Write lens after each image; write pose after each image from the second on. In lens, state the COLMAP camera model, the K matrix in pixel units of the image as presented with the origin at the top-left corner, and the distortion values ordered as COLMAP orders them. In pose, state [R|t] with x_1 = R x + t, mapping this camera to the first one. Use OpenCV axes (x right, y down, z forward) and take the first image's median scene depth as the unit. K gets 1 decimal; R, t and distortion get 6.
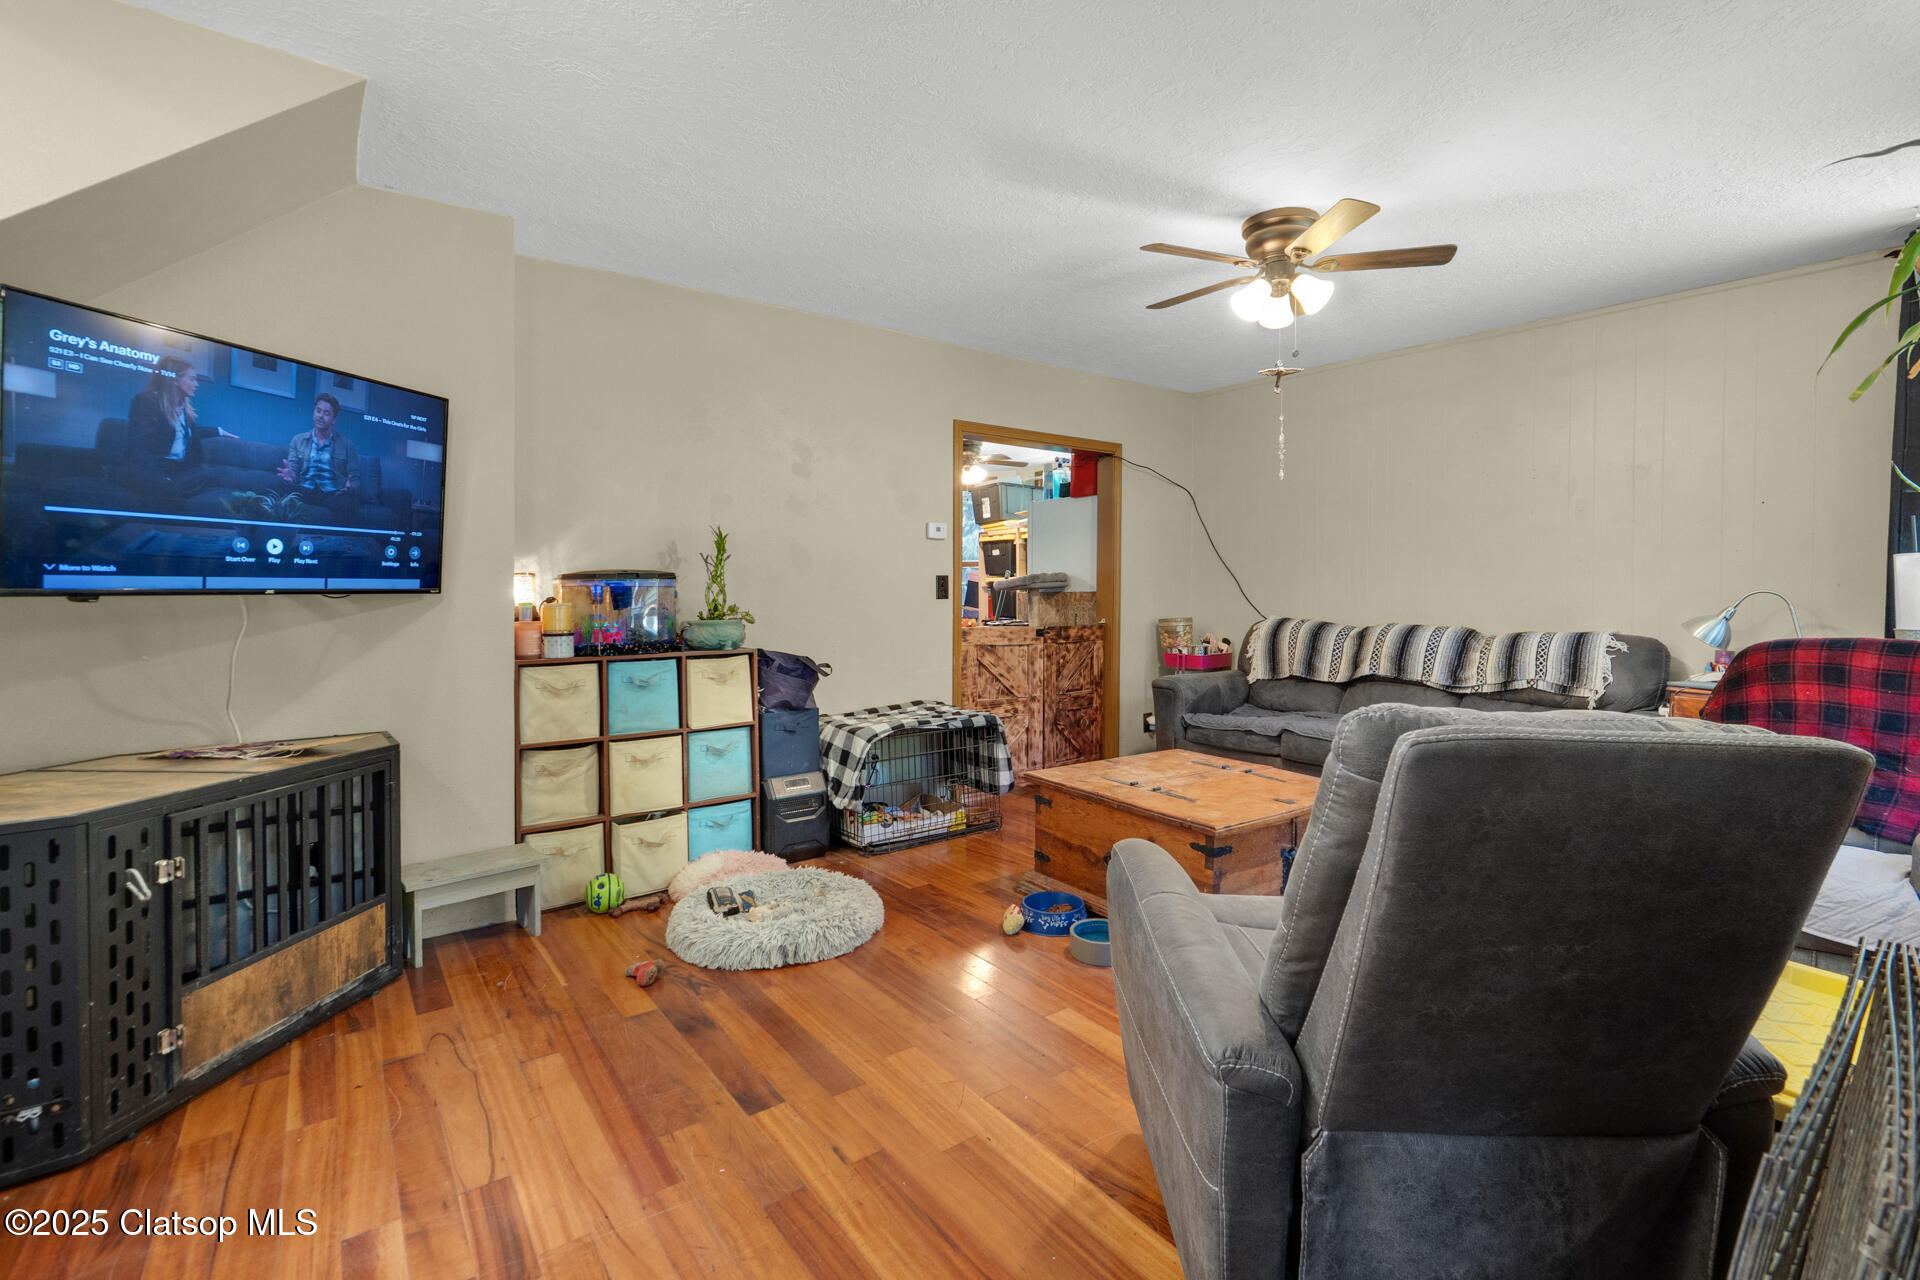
lens RADIAL K [[874.1, 0, 1008.2], [0, 874.1, 607.7], [0, 0, 1]] dist [0.001182, 0.000201]
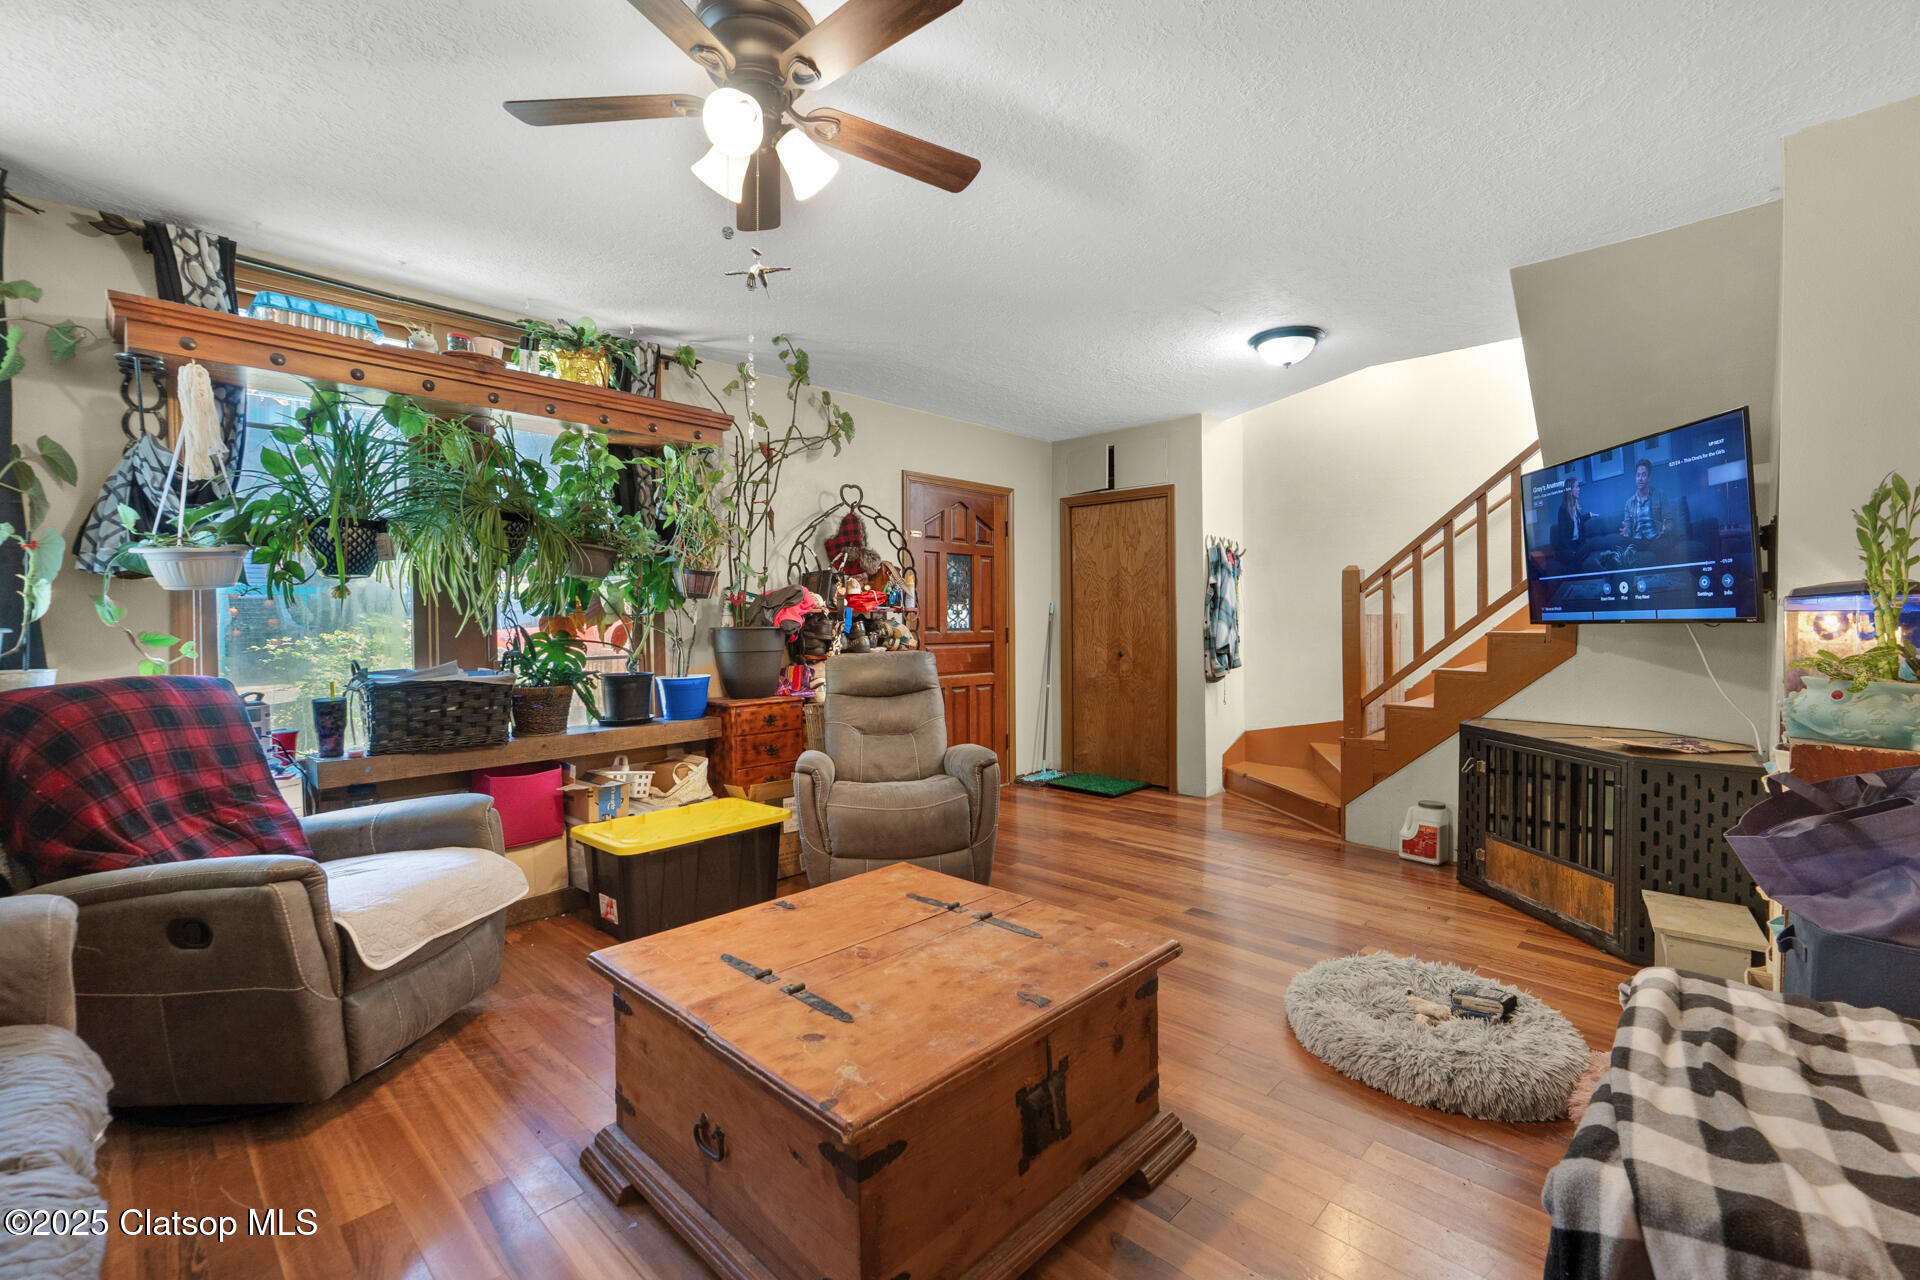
lens RADIAL K [[807.4, 0, 954.9], [0, 807.4, 632.9], [0, 0, 1]] dist [-0.009956, 0.000308]
pose [[-0.994857, 0.000801, -0.101286, 0.293206], [-0.002085, 0.999595, 0.028384, -0.032324], [0.101268, 0.028450, -0.994452, 2.055726]]
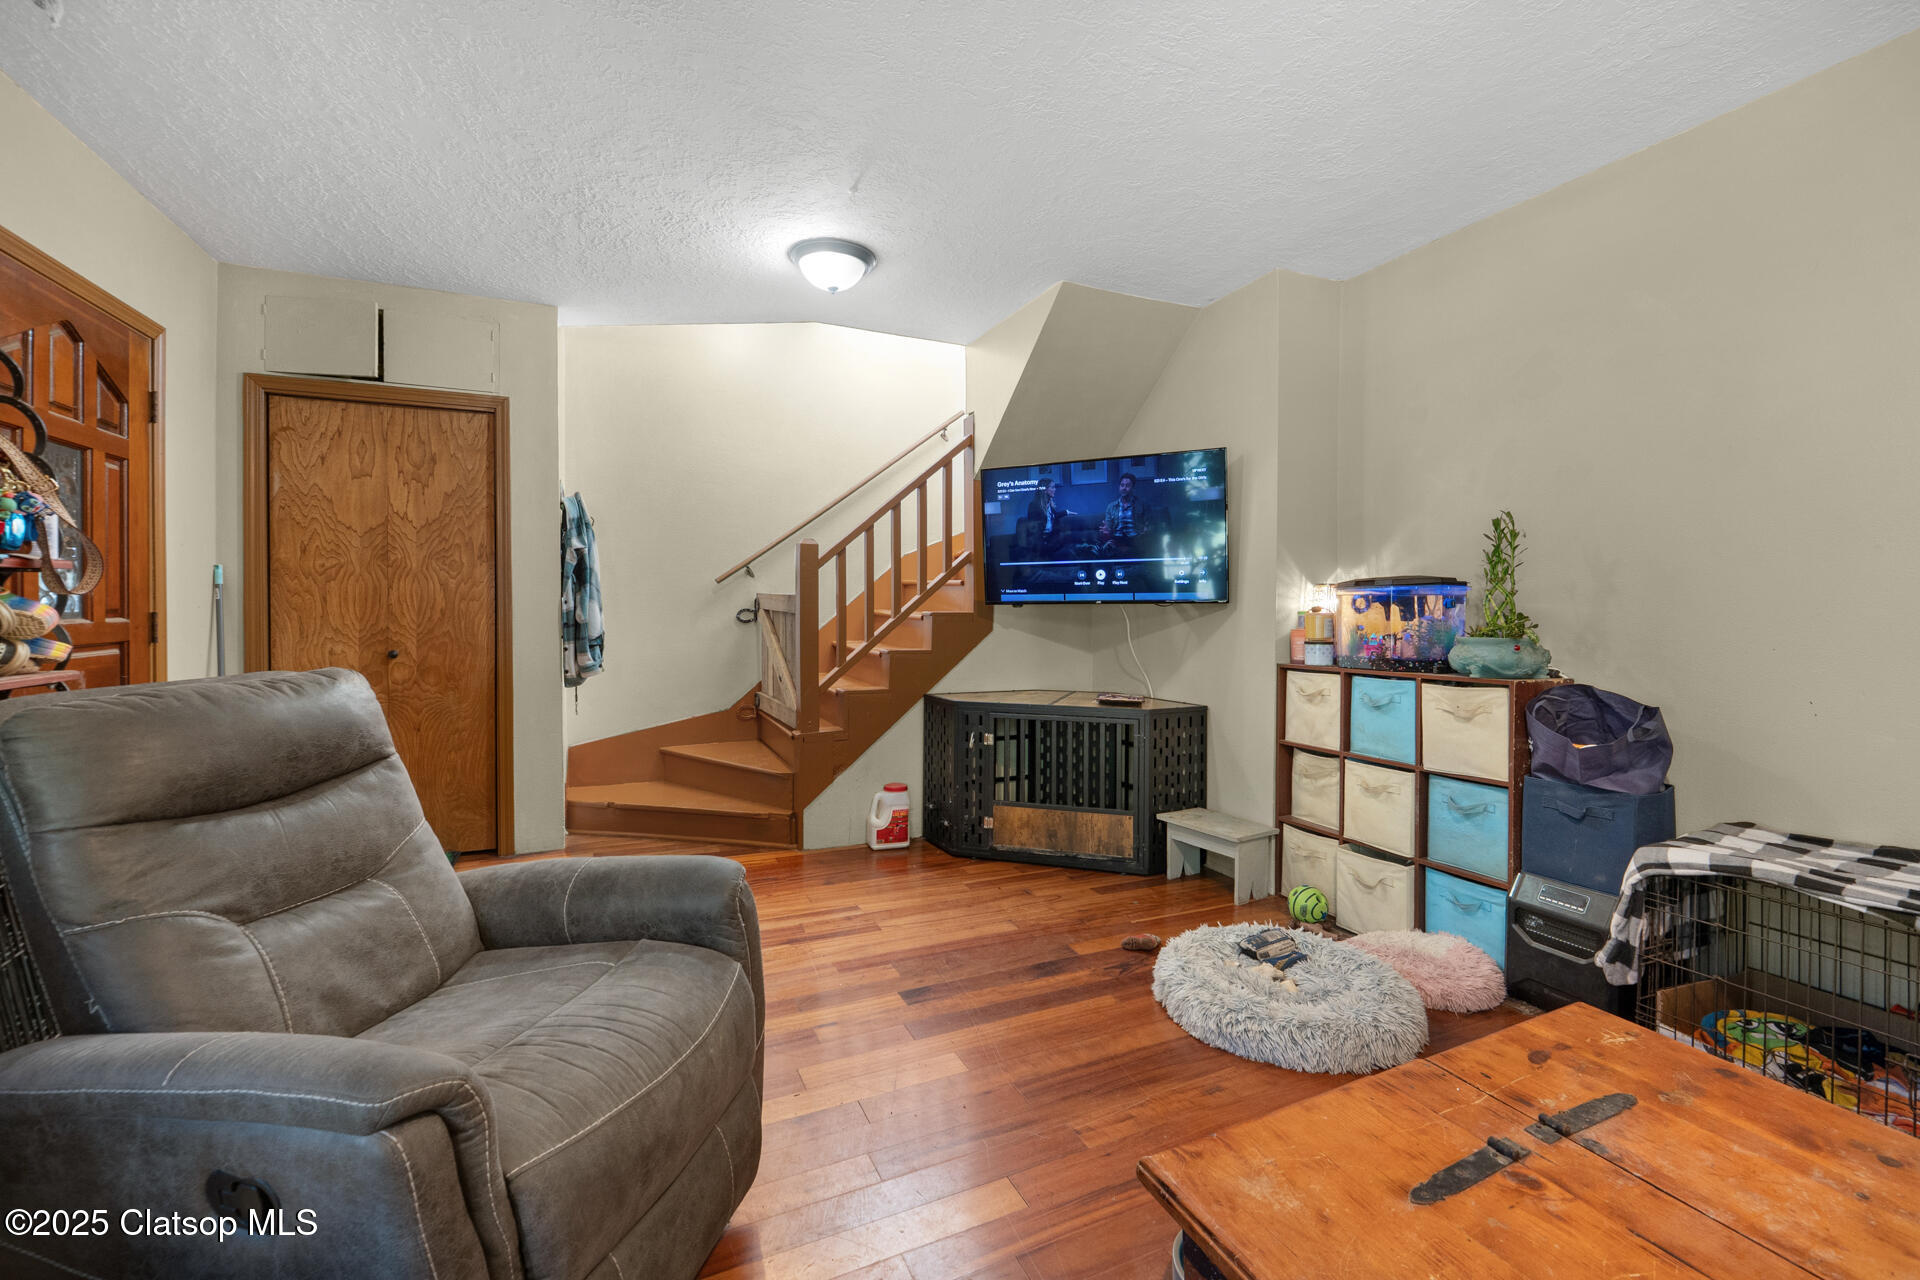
lens RADIAL K [[807.4, 0, 940.9], [0, 807.4, 608.0], [0, 0, 1]] dist [-0.009956, 0.000308]
pose [[-0.273971, 0.002046, -0.961736, 0.683975], [-0.016172, 0.999847, 0.006735, -0.012082], [0.961602, 0.017399, -0.273896, 1.095798]]
